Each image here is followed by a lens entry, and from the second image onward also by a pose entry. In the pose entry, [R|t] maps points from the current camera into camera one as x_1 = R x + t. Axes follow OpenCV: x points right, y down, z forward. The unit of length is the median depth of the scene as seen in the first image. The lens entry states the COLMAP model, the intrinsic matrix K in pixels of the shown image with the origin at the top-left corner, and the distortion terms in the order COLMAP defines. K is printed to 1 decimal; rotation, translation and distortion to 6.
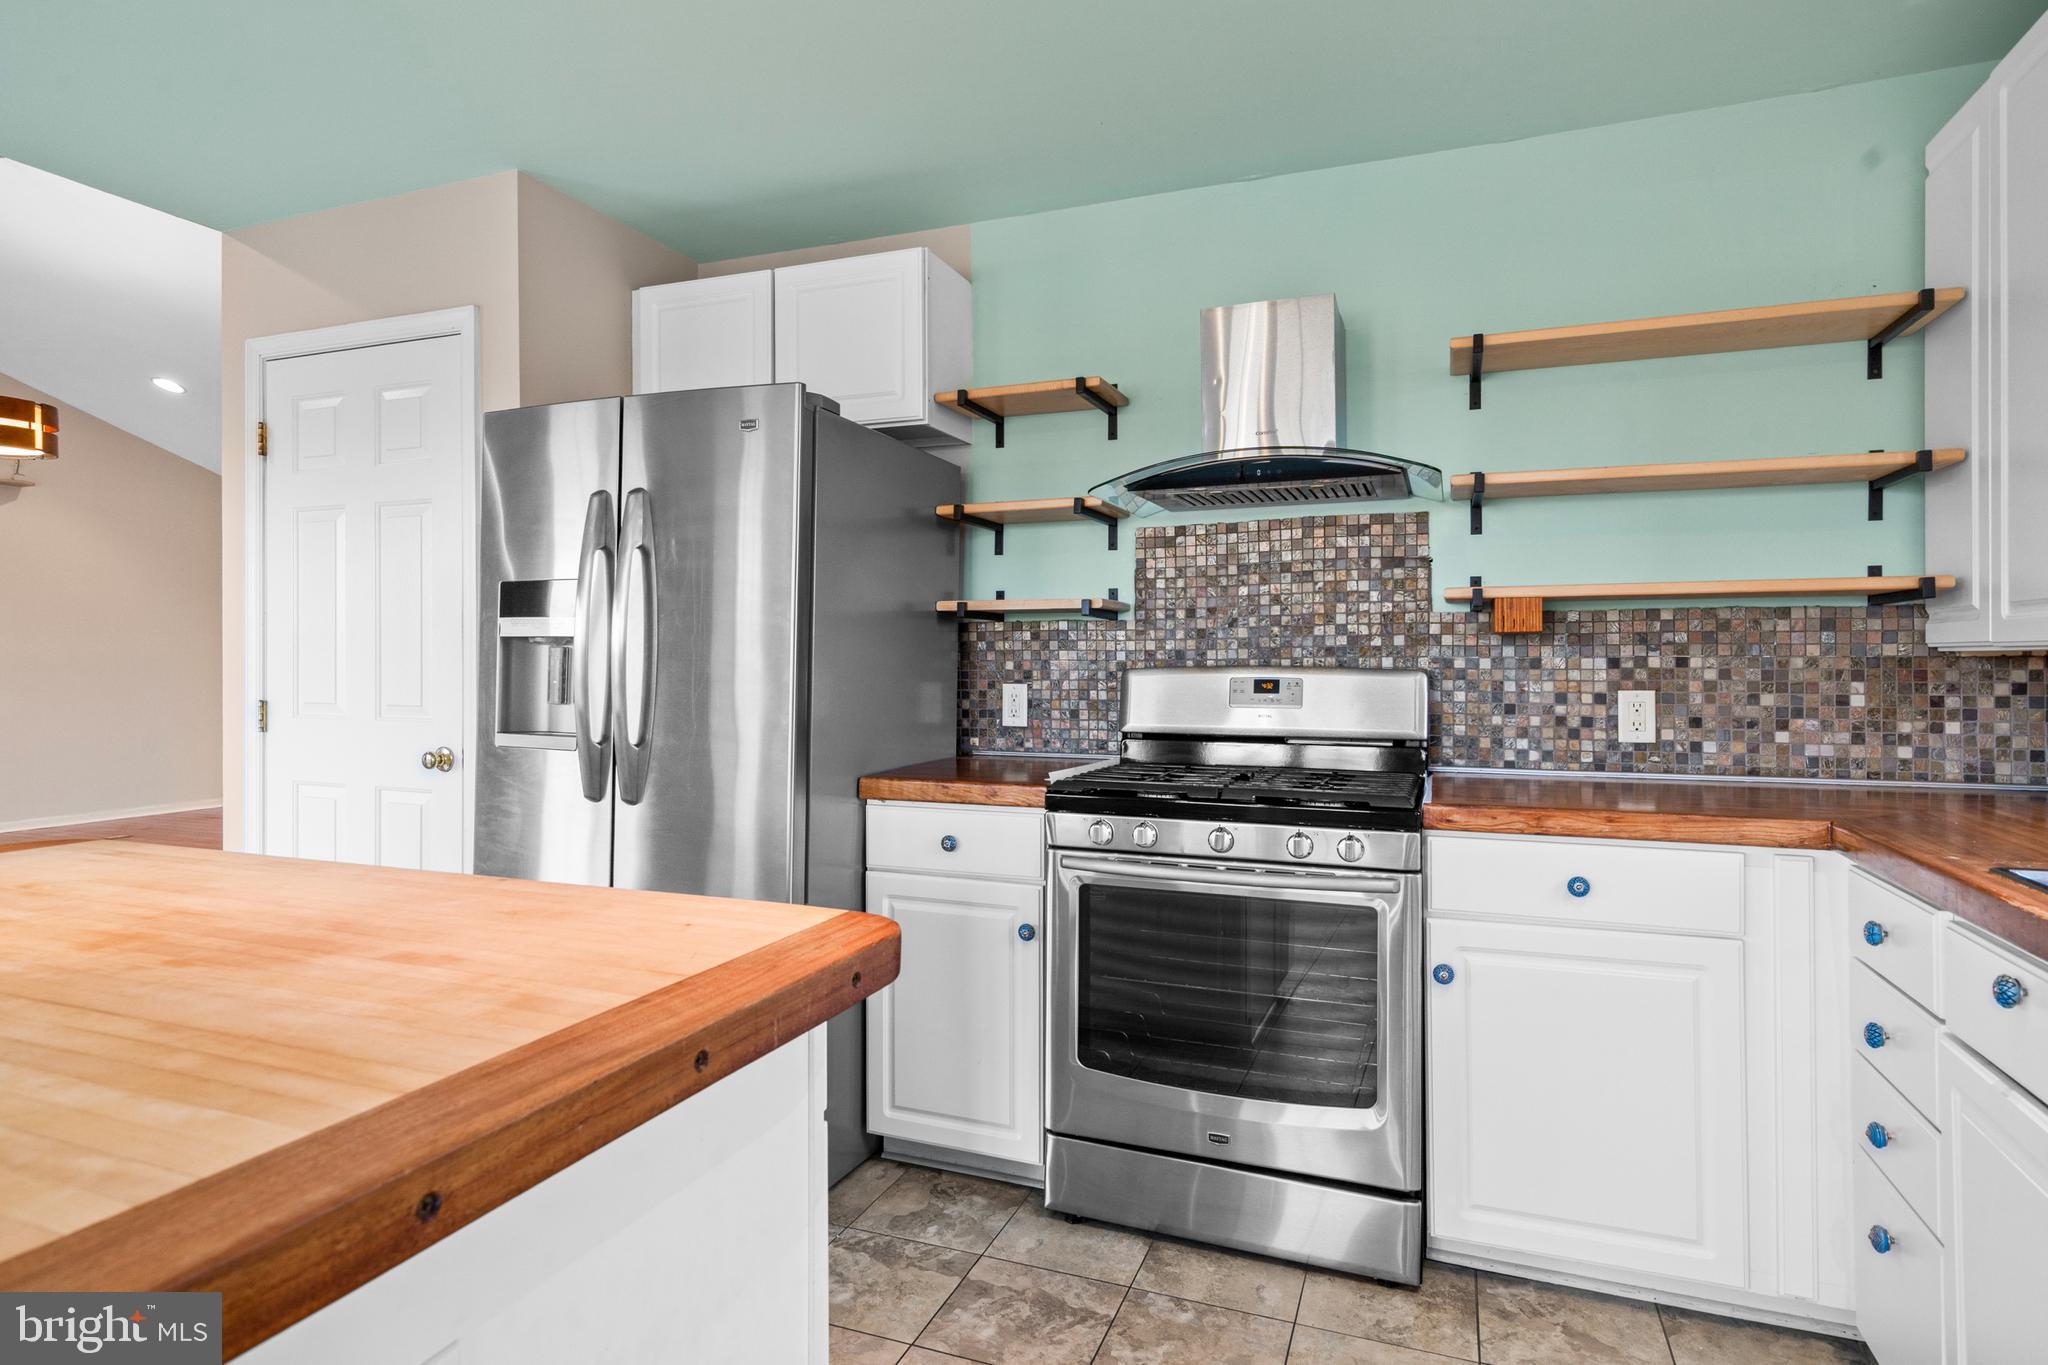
lens RADIAL K [[1096.2, 0, 1024.1], [0, 1096.2, 663.2], [0, 0, 1]] dist [0.002910, 0.002802]
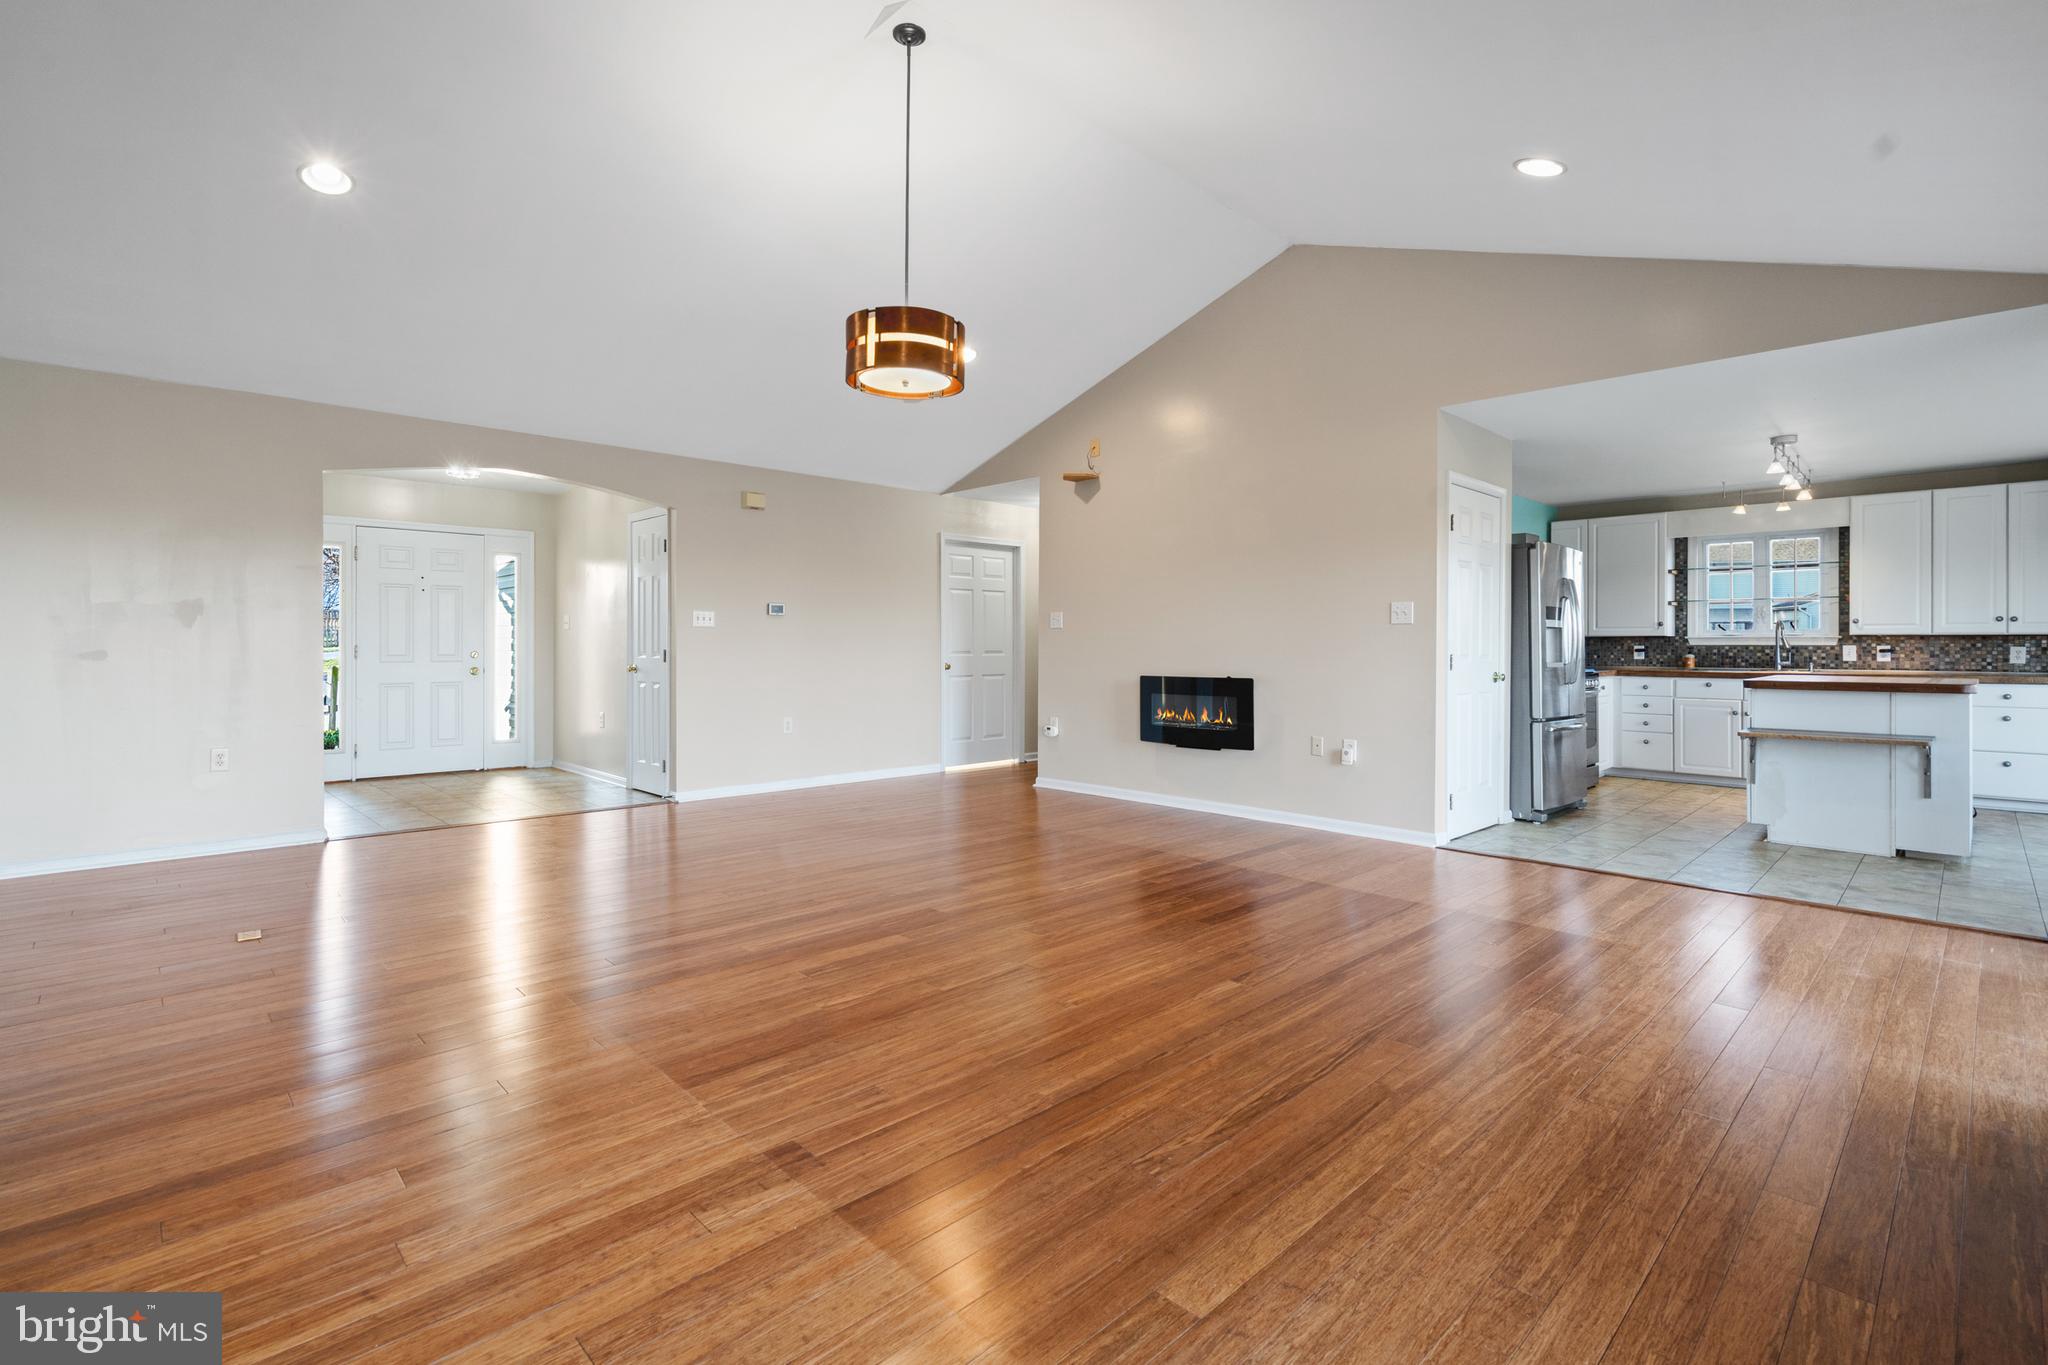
lens RADIAL K [[935.6, 0, 1010.1], [0, 935.6, 645.5], [0, 0, 1]] dist [-0.007088, 0.001089]
pose [[0.420348, 0.001351, 0.907362, -3.190012], [-0.000765, 0.999999, -0.001135, 0.027607], [-0.907363, -0.000217, 0.420349, 1.264812]]
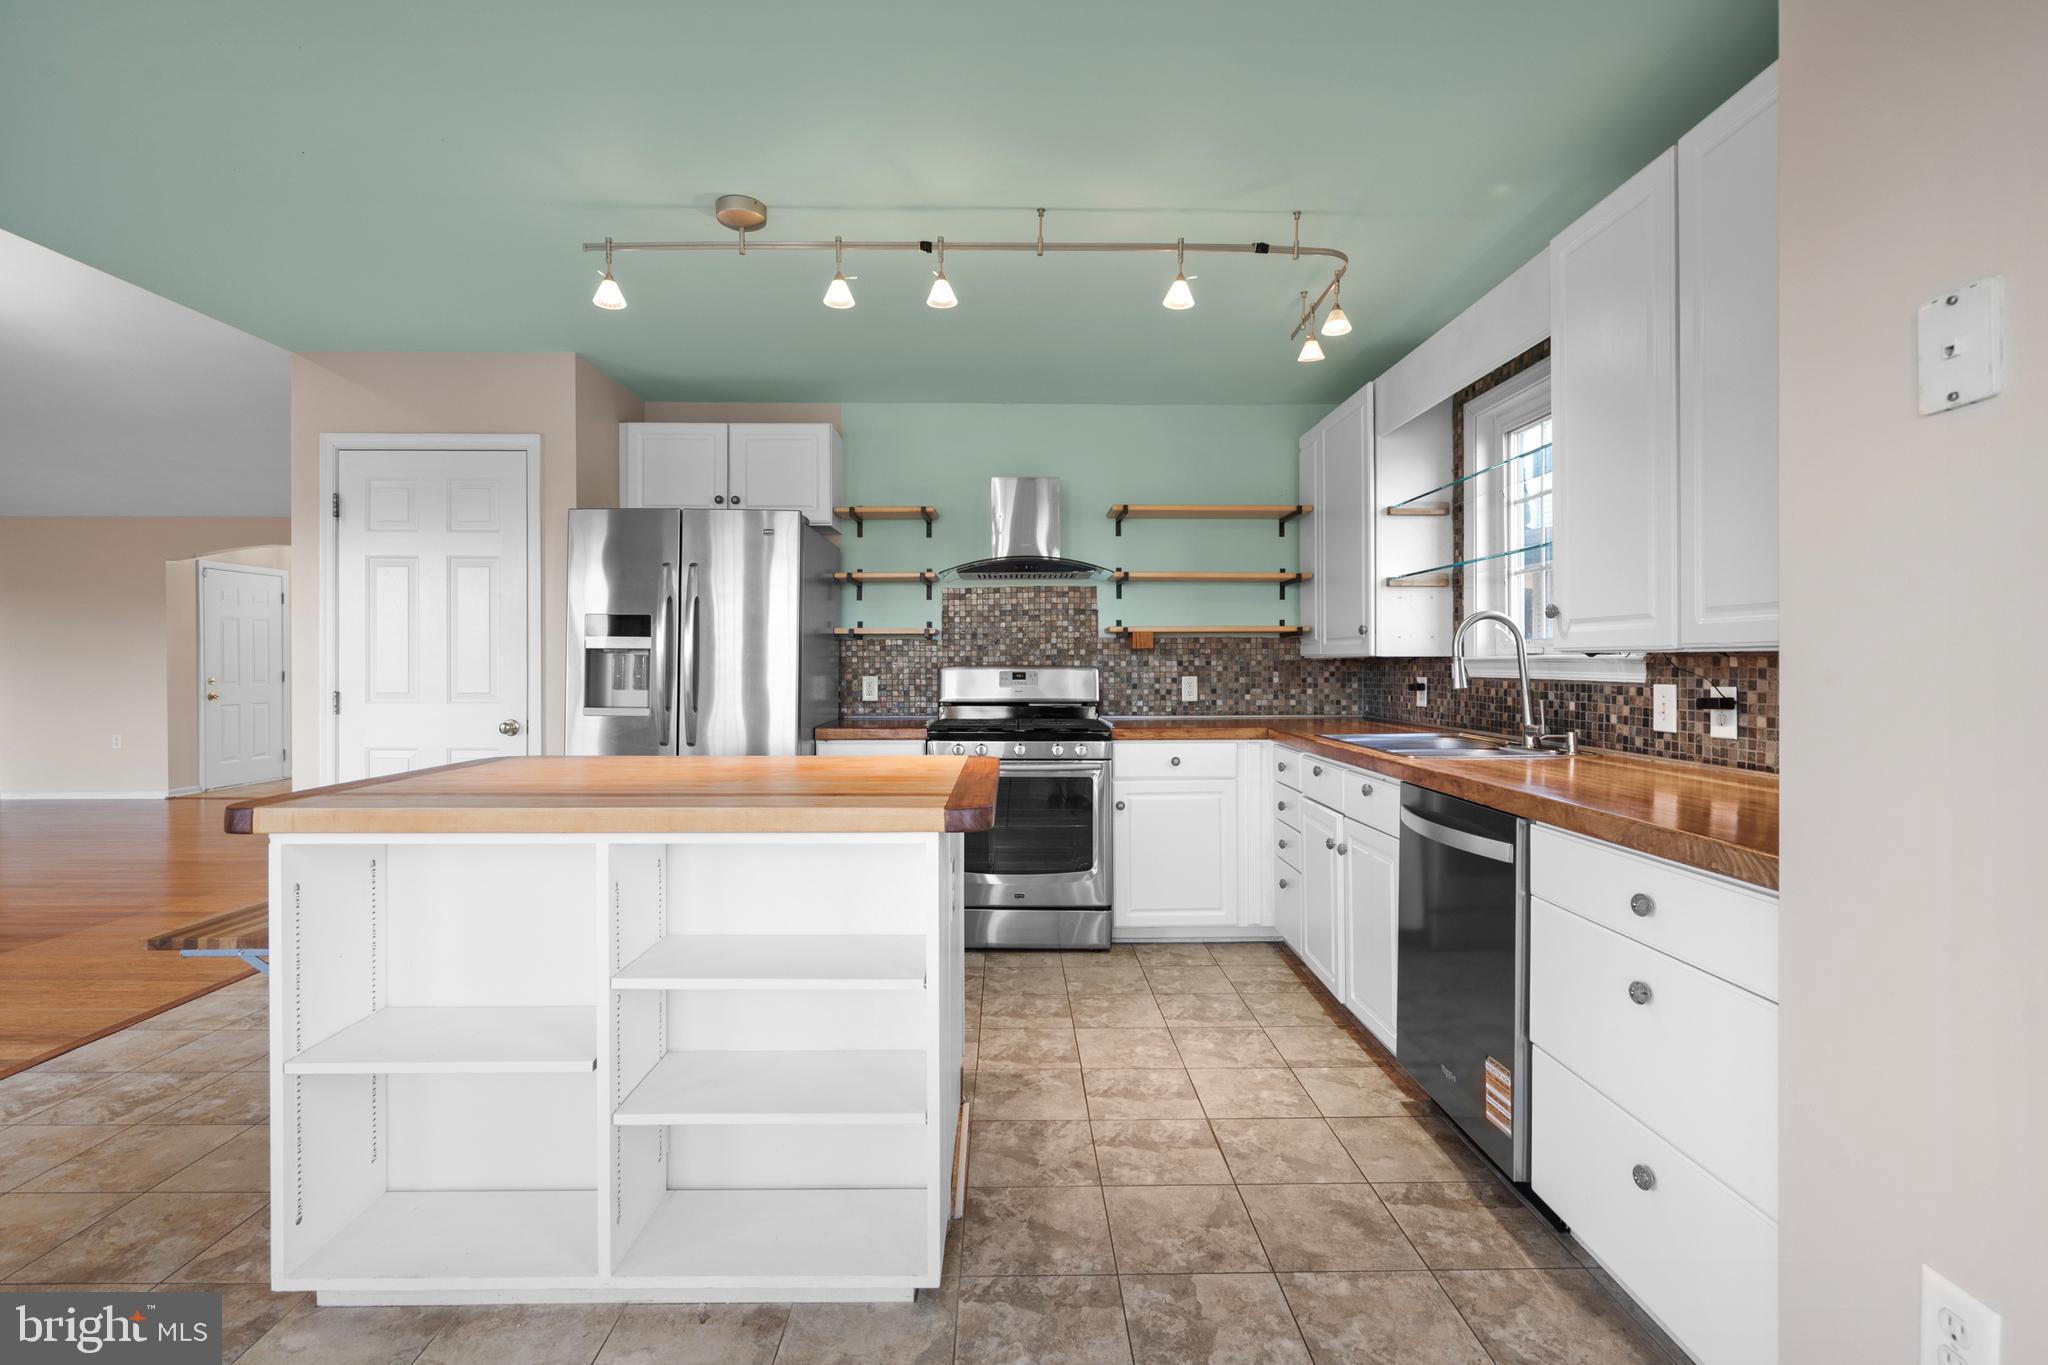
lens RADIAL K [[935.6, 0, 1016.4], [0, 935.6, 665.0], [0, 0, 1]] dist [-0.007088, 0.001089]
pose [[0.929003, -0.002195, 0.370066, -0.410222], [0.001825, 0.999997, 0.001349, -0.000053], [-0.370068, -0.000578, 0.929004, -0.538393]]
